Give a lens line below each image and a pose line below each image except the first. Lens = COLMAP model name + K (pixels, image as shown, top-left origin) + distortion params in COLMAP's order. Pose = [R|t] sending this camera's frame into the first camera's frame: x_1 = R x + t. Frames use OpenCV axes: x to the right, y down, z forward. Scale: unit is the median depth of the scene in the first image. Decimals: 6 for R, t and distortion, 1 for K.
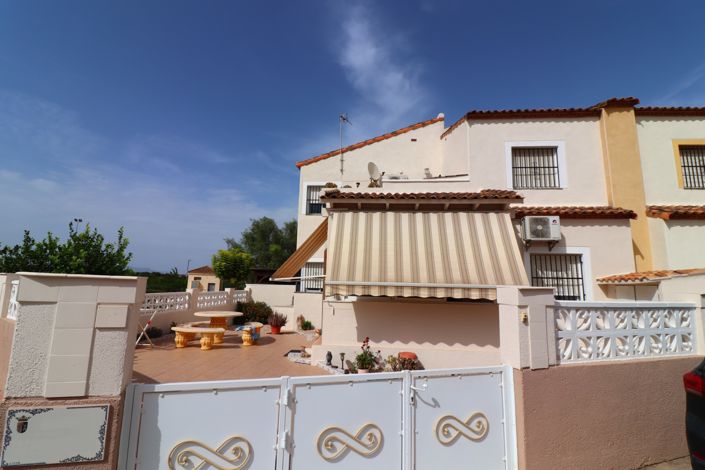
lens RADIAL K [[328.7, 0, 348.2], [0, 328.7, 233.3], [0, 0, 1]] dist [-0.001240, -0.012514]
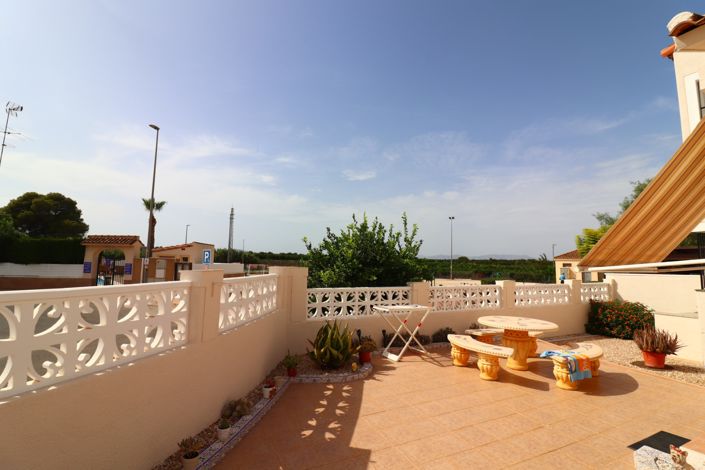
lens RADIAL K [[330.2, 0, 349.0], [0, 330.2, 235.7], [0, 0, 1]] dist [-0.000469, -0.013937]
pose [[0.502408, -0.094516, -0.859449, 0.004834], [0.134756, 0.990420, -0.030145, 0.032825], [0.854065, -0.100671, 0.510332, 0.252073]]
